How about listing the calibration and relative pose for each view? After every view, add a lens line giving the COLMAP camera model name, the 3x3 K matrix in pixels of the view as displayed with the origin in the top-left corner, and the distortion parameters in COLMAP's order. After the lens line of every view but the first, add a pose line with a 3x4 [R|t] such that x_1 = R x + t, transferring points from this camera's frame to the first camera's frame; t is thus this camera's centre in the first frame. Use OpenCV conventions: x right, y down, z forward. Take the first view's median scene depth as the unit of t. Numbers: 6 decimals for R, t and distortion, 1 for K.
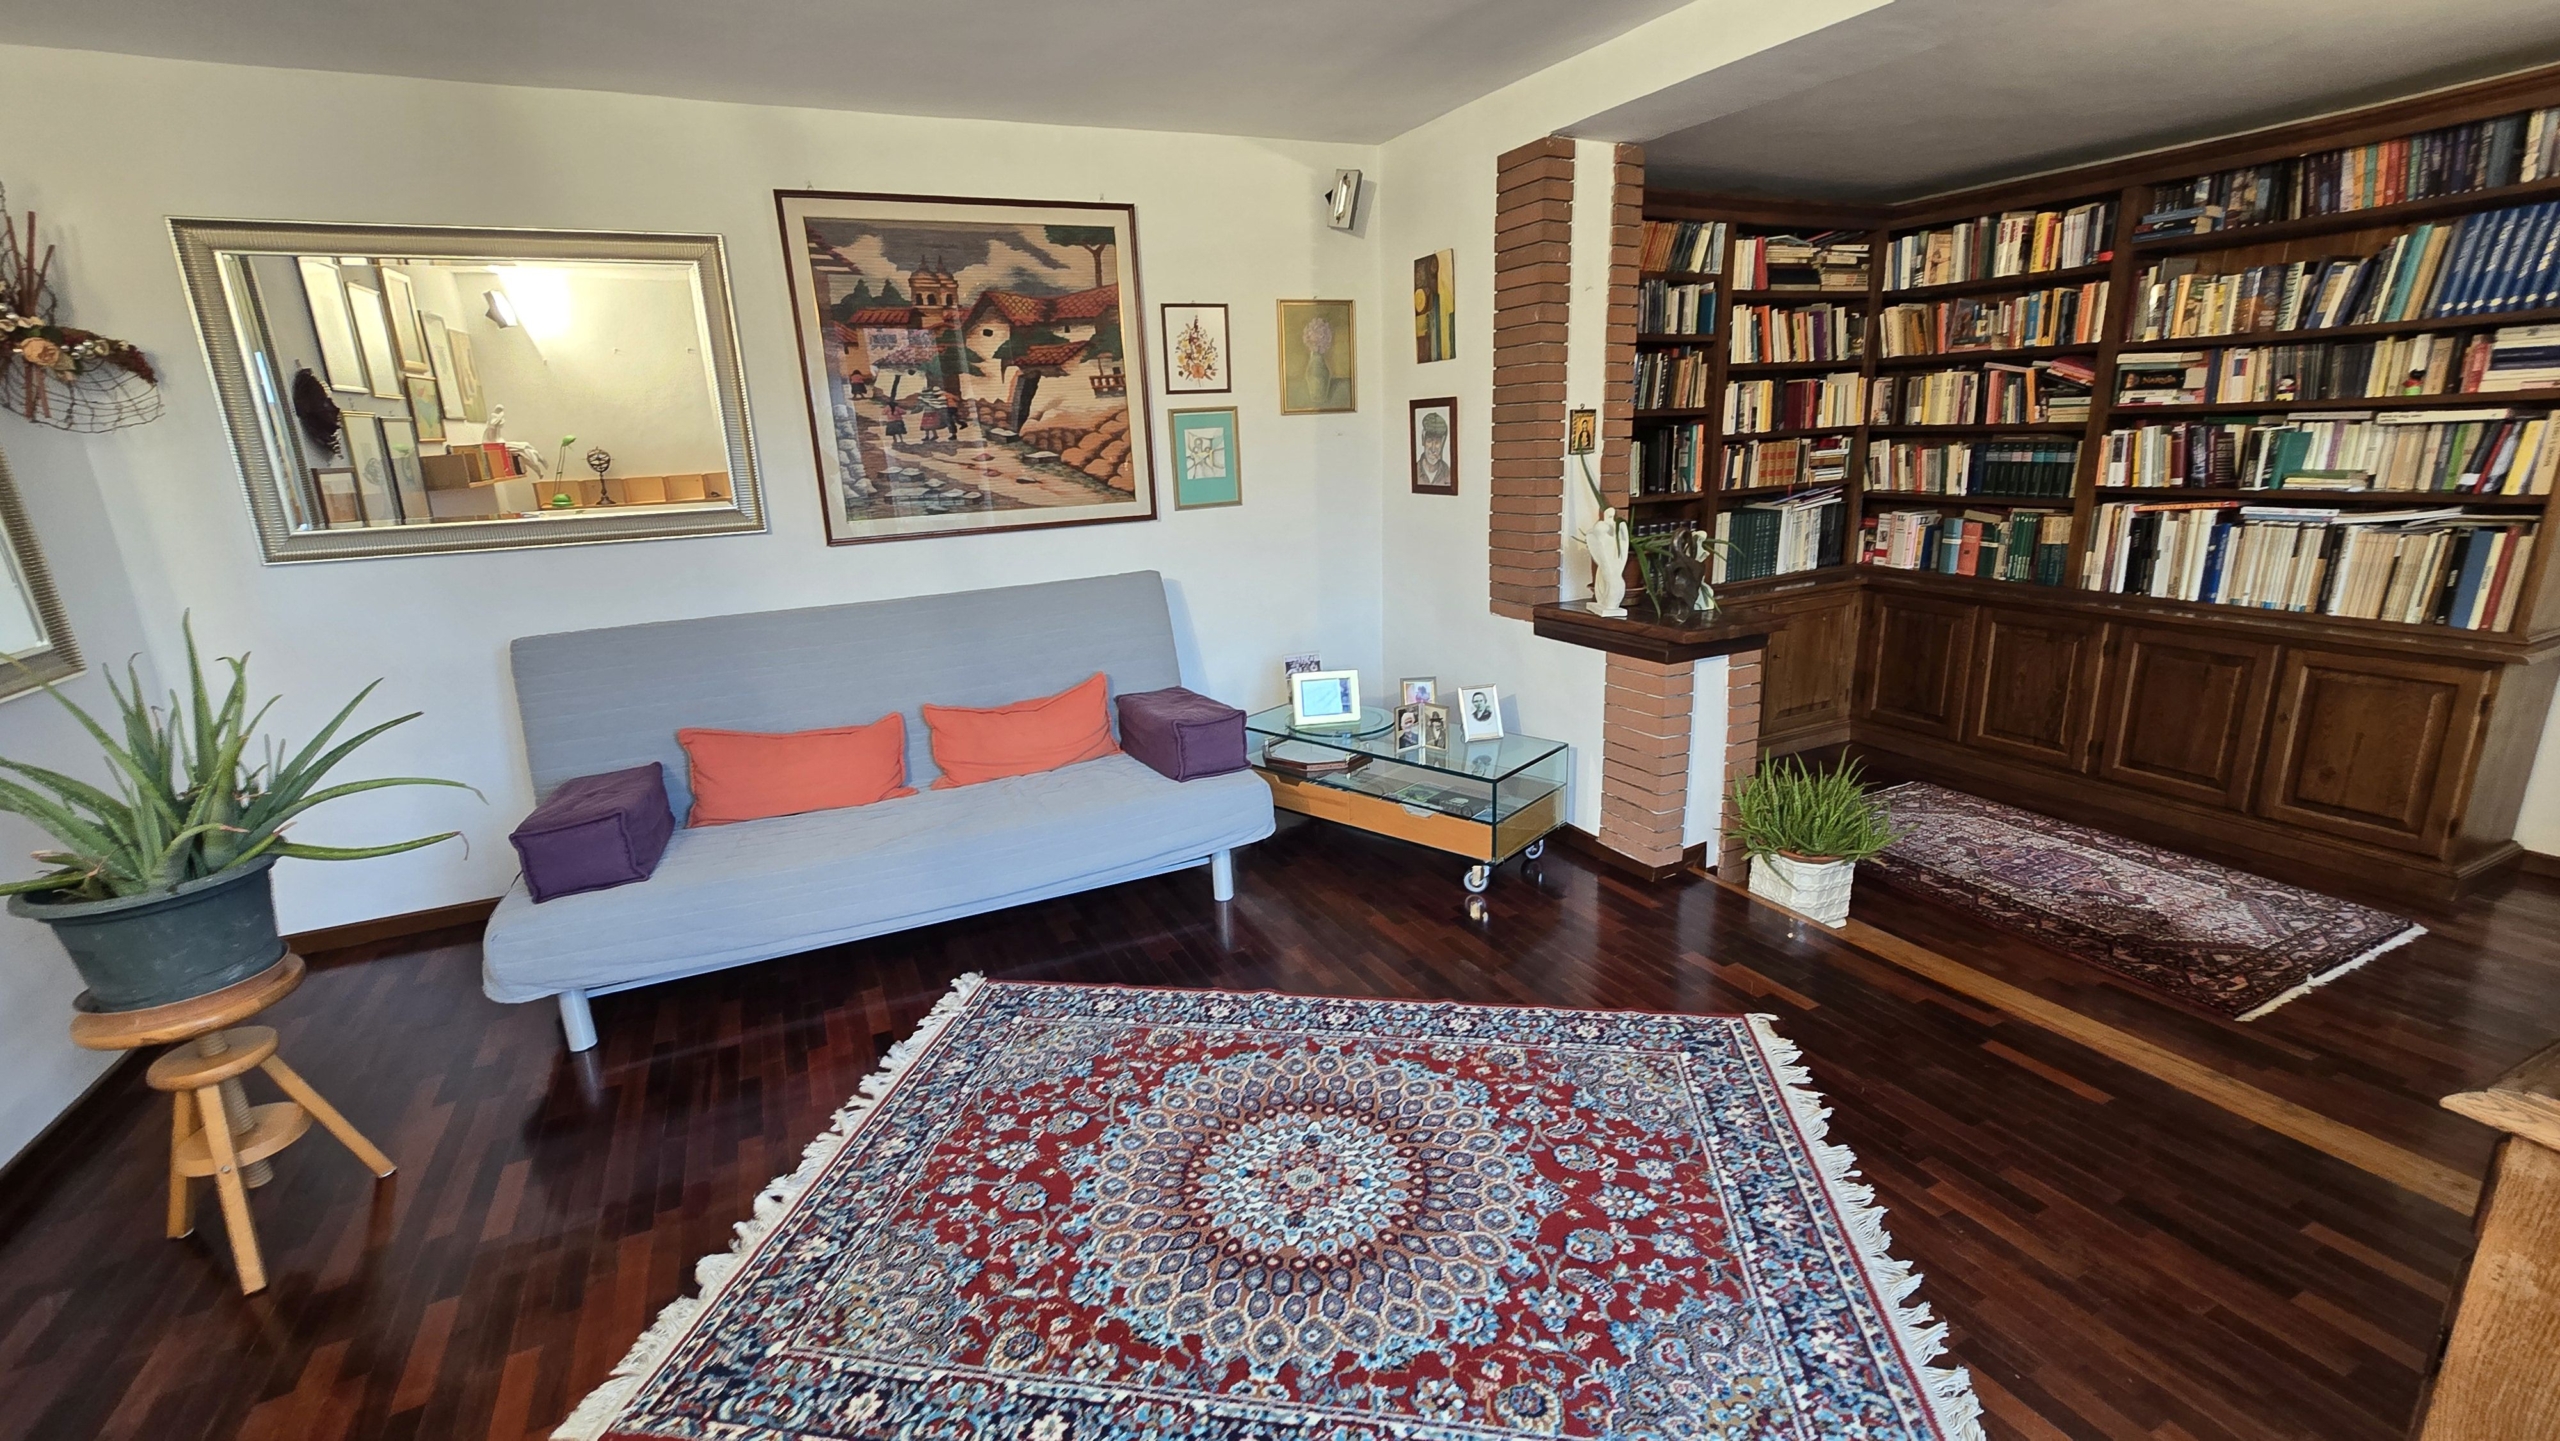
lens RADIAL K [[1054.5, 0, 1281.9], [0, 1054.5, 703.1], [0, 0, 1]] dist [-0.003060, 0.003804]
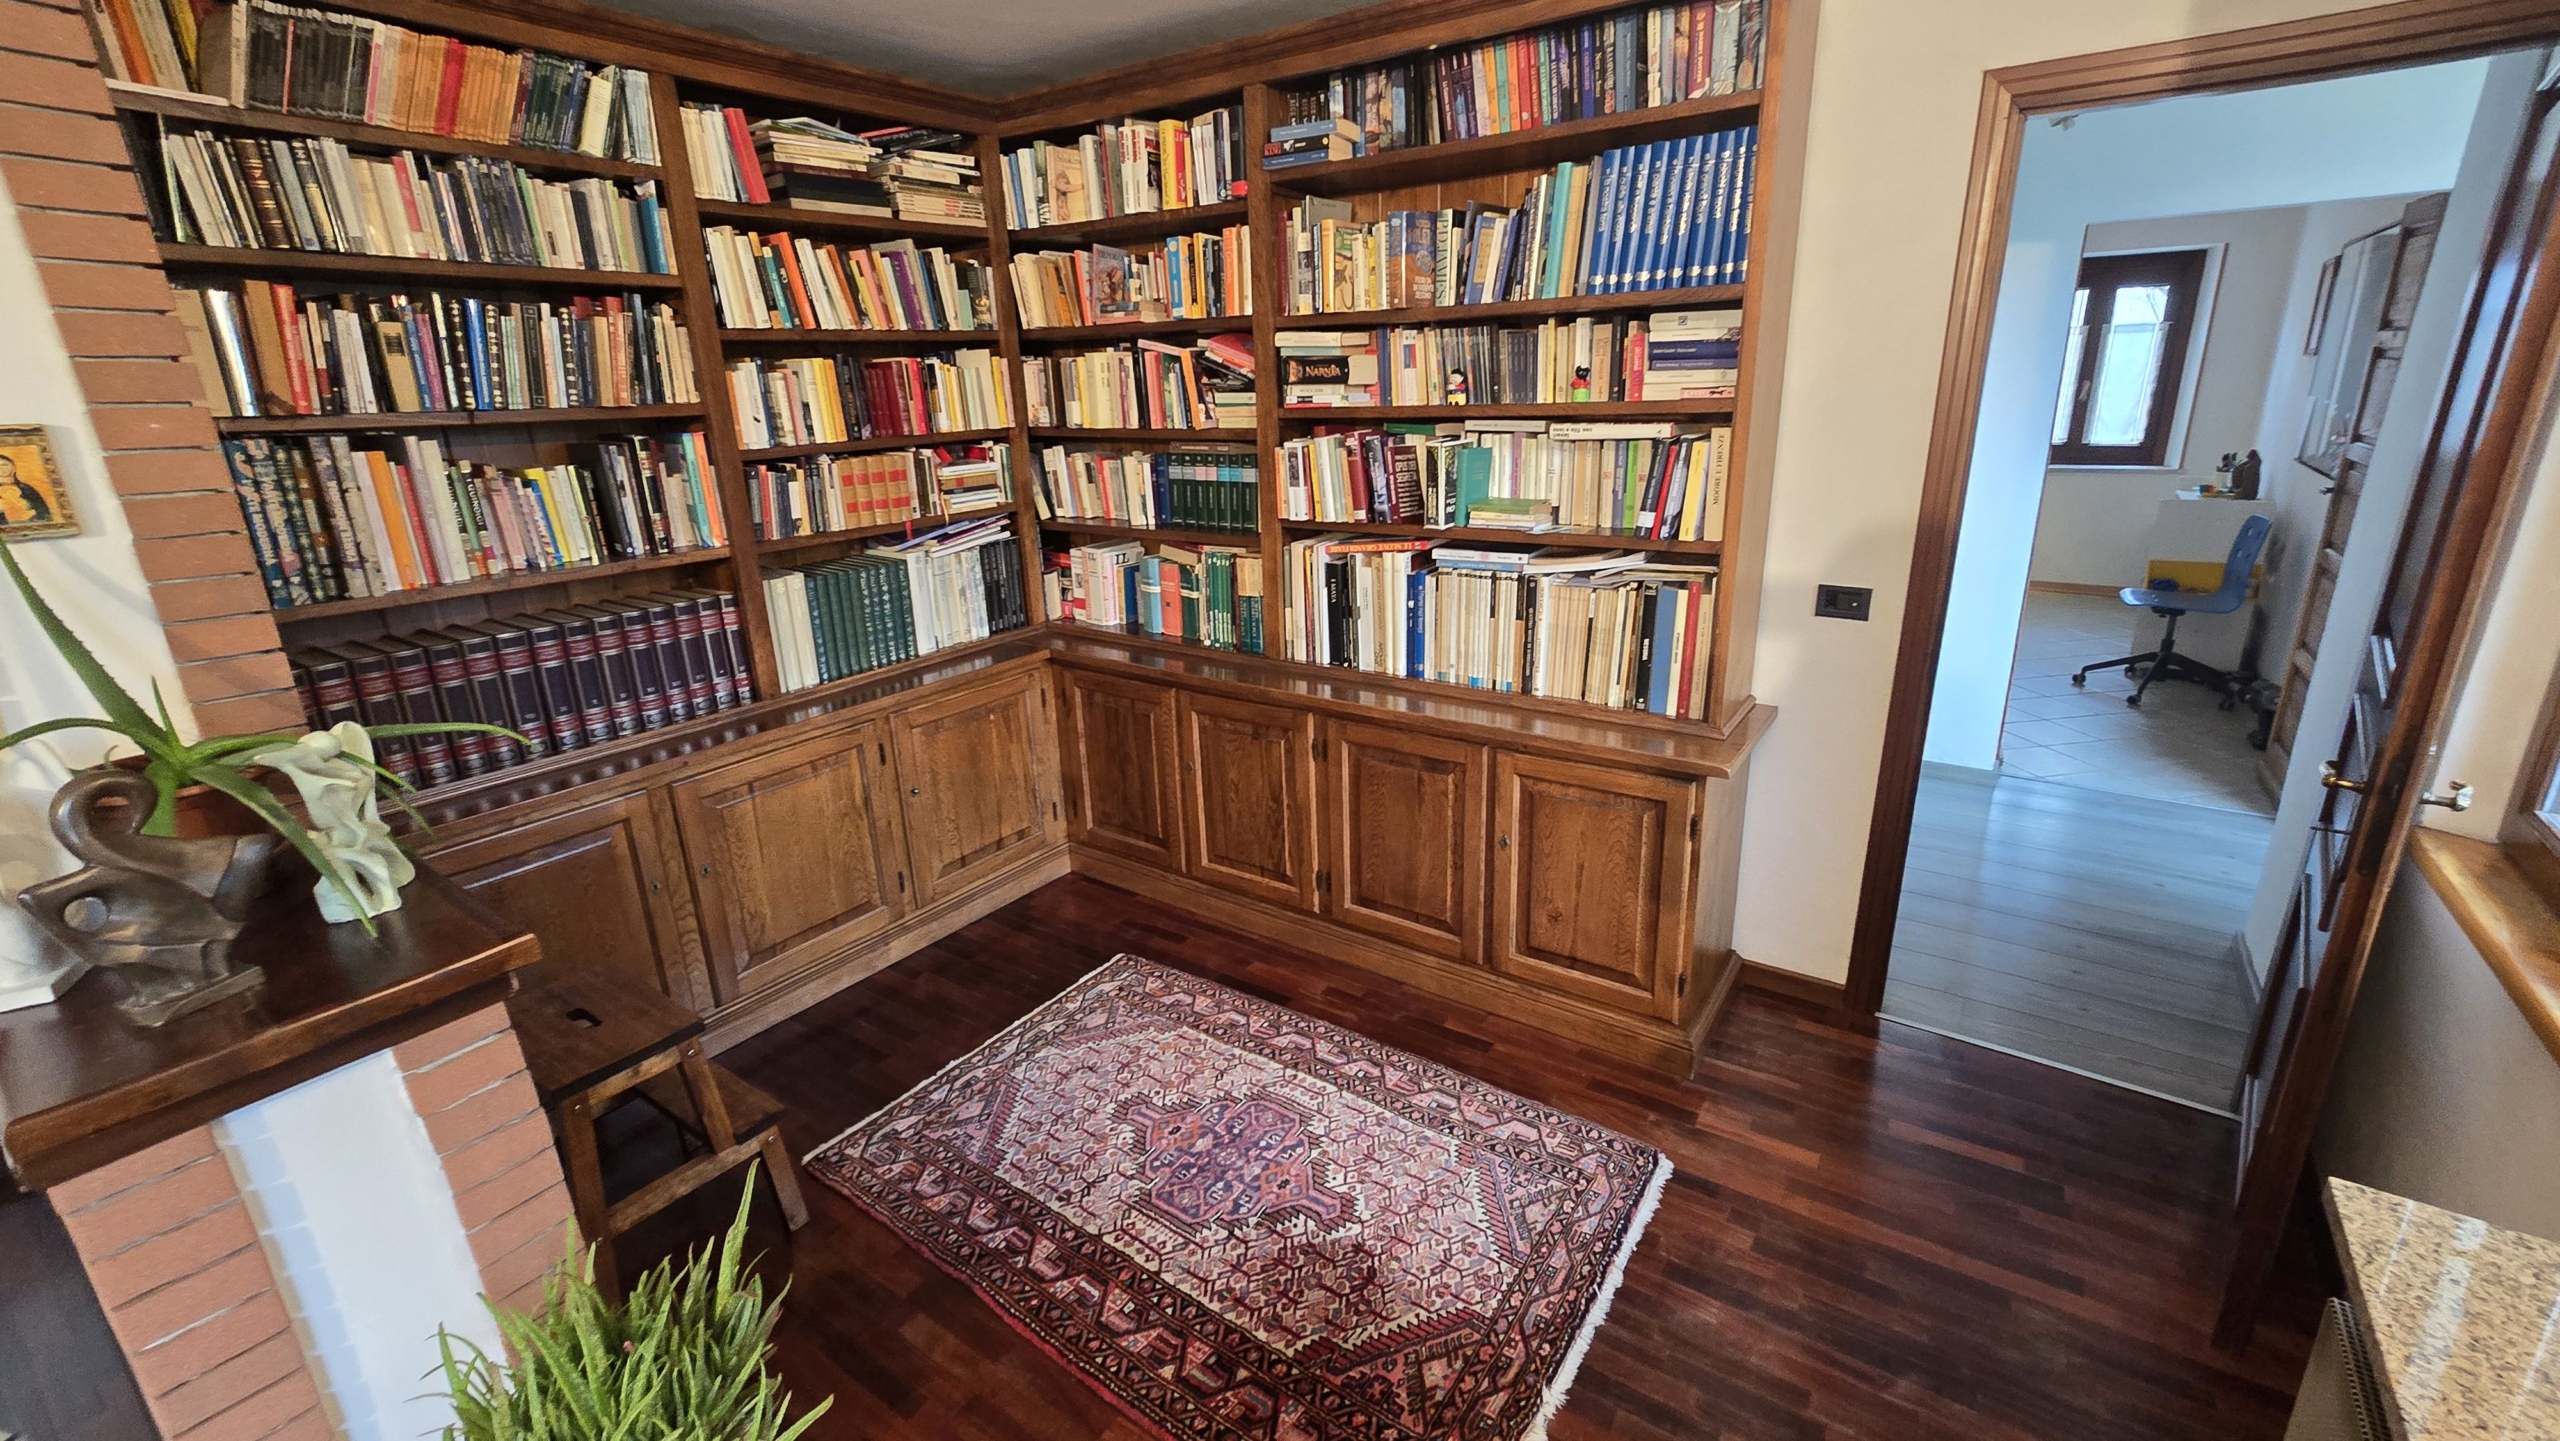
lens RADIAL K [[1056.6, 0, 1290.9], [0, 1056.6, 689.9], [0, 0, 1]] dist [-0.001163, 0.000006]
pose [[0.872109, -0.127187, 0.472492, 0.503507], [0.120231, 0.991724, 0.045038, -0.144404], [-0.474310, 0.017530, 0.880183, 0.437563]]
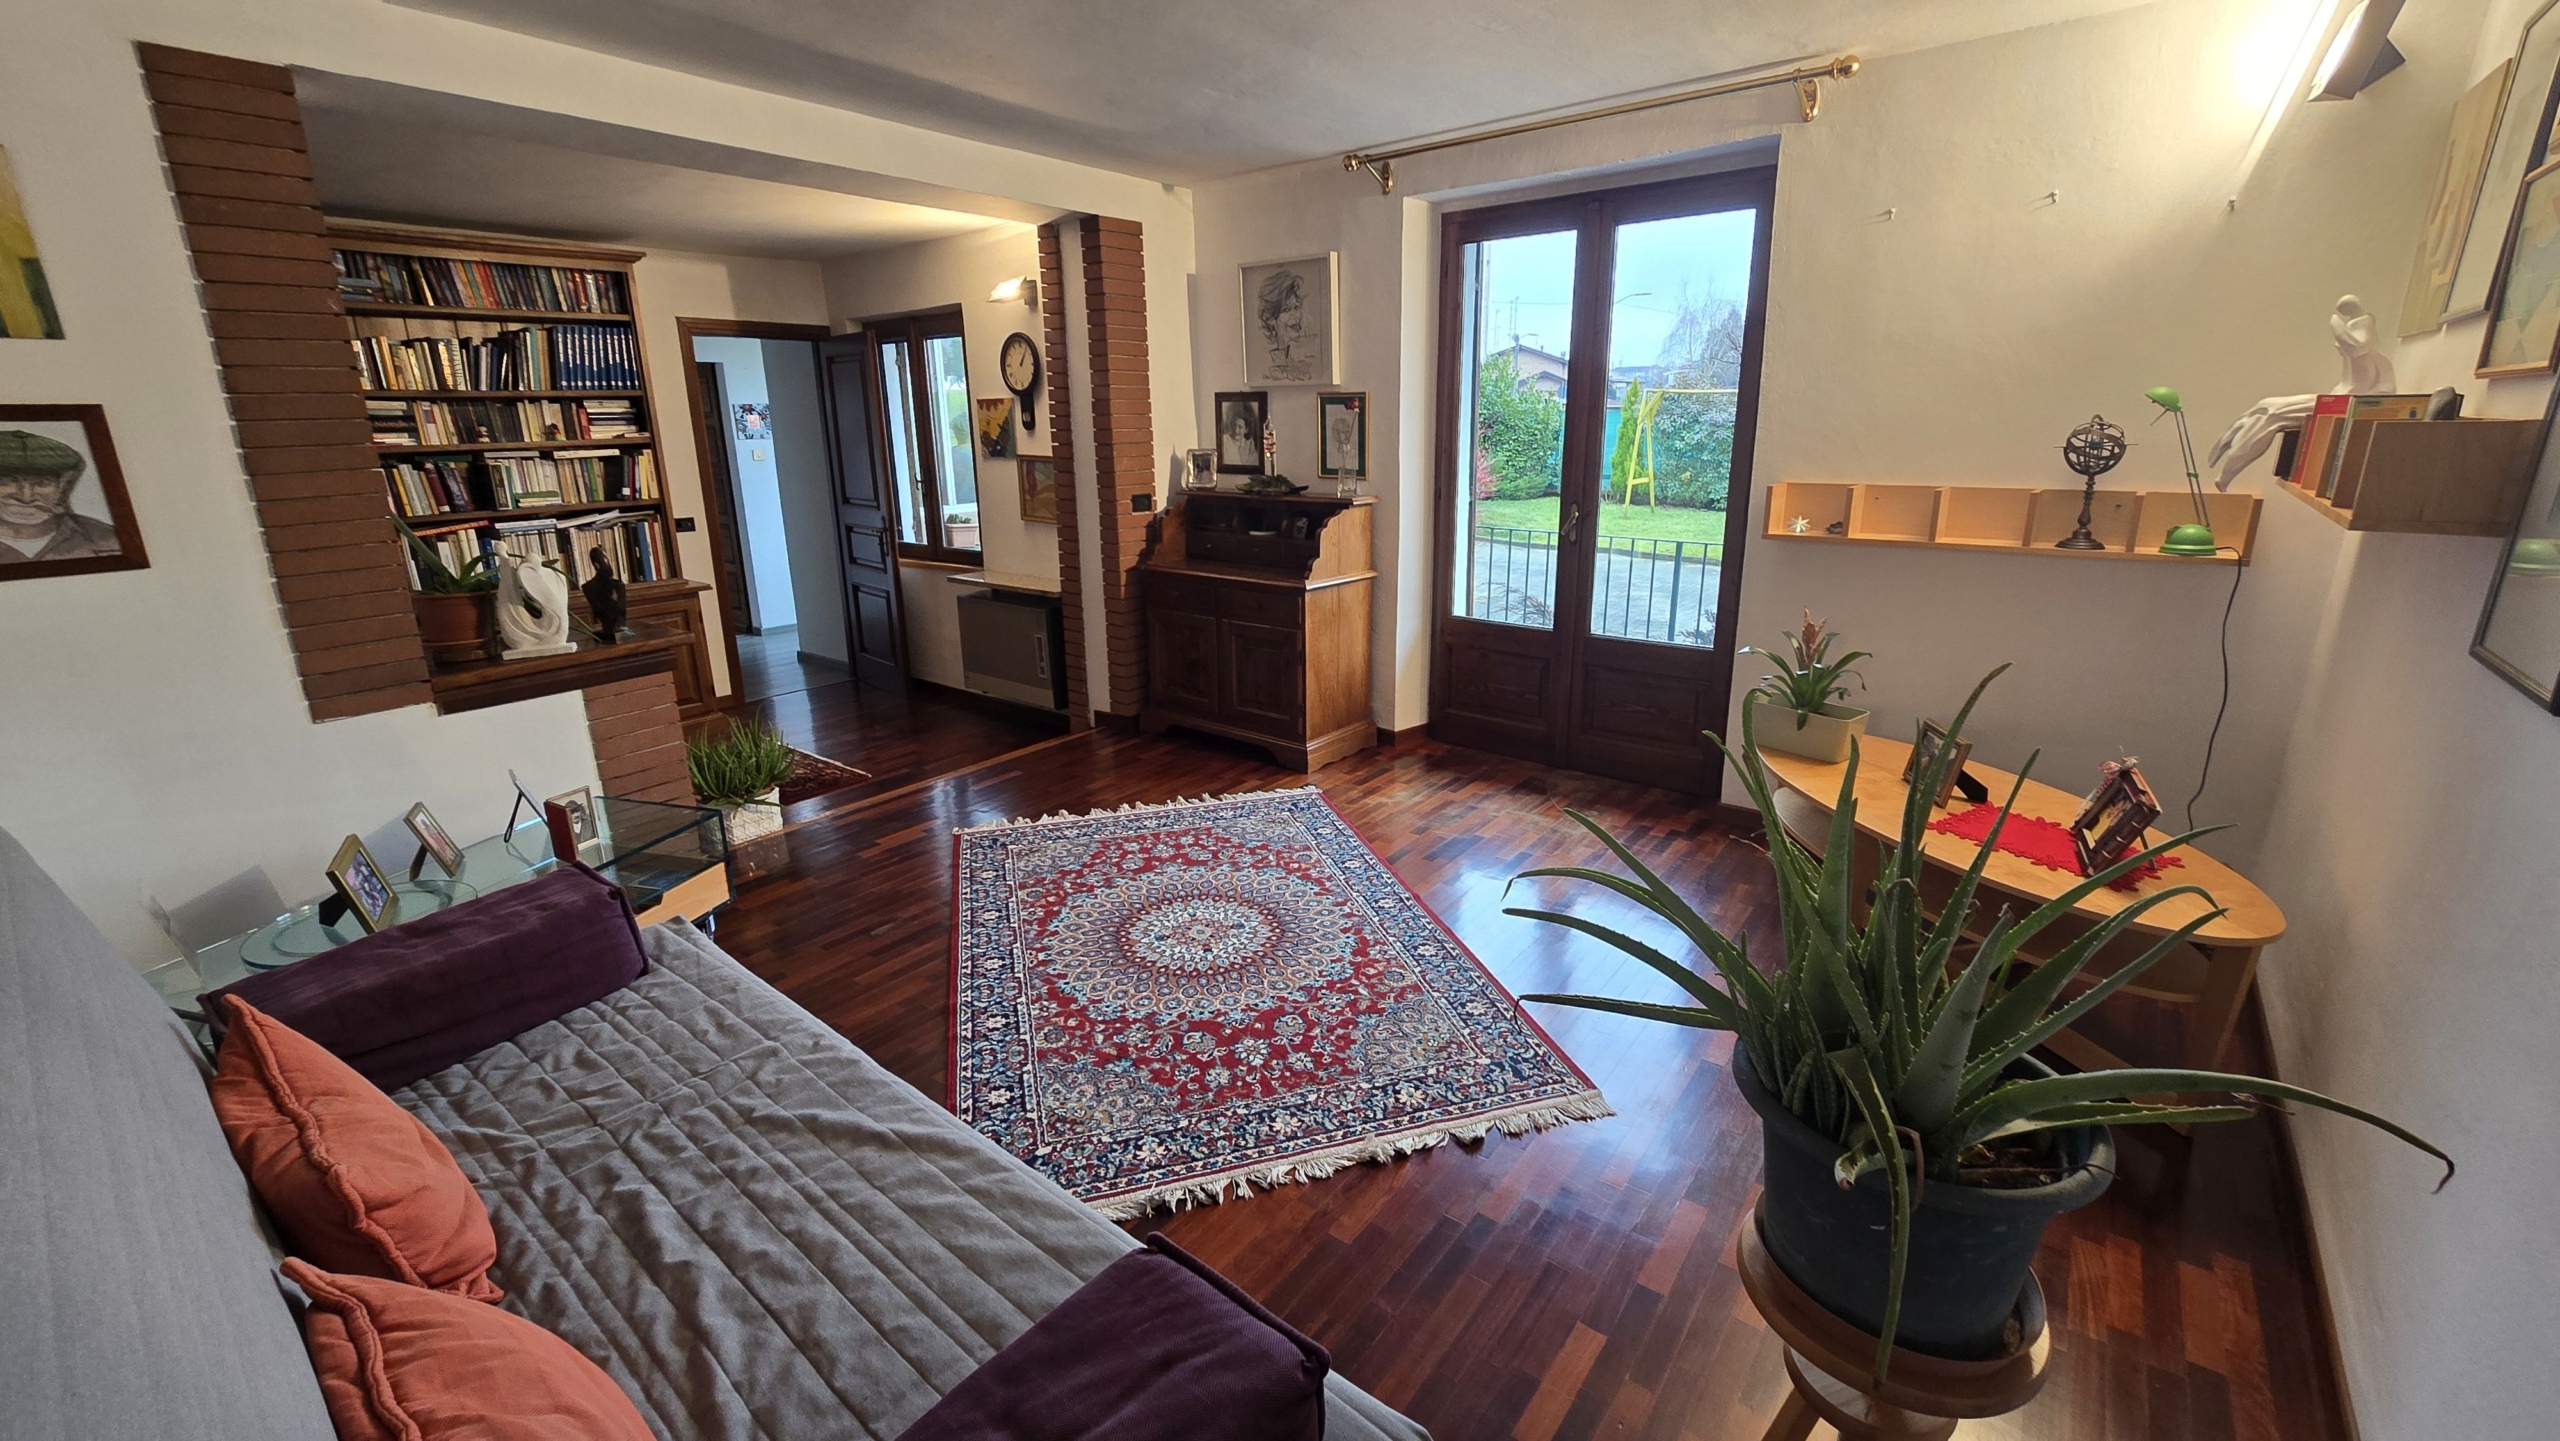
lens RADIAL K [[1043.9, 0, 1284.6], [0, 1043.9, 694.7], [0, 0, 1]] dist [-0.002372, 0.000504]
pose [[-0.439303, -0.186654, 0.878734, -0.723874], [0.258898, 0.910368, 0.322804, -0.169235], [-0.860224, 0.369311, -0.351603, 0.744223]]
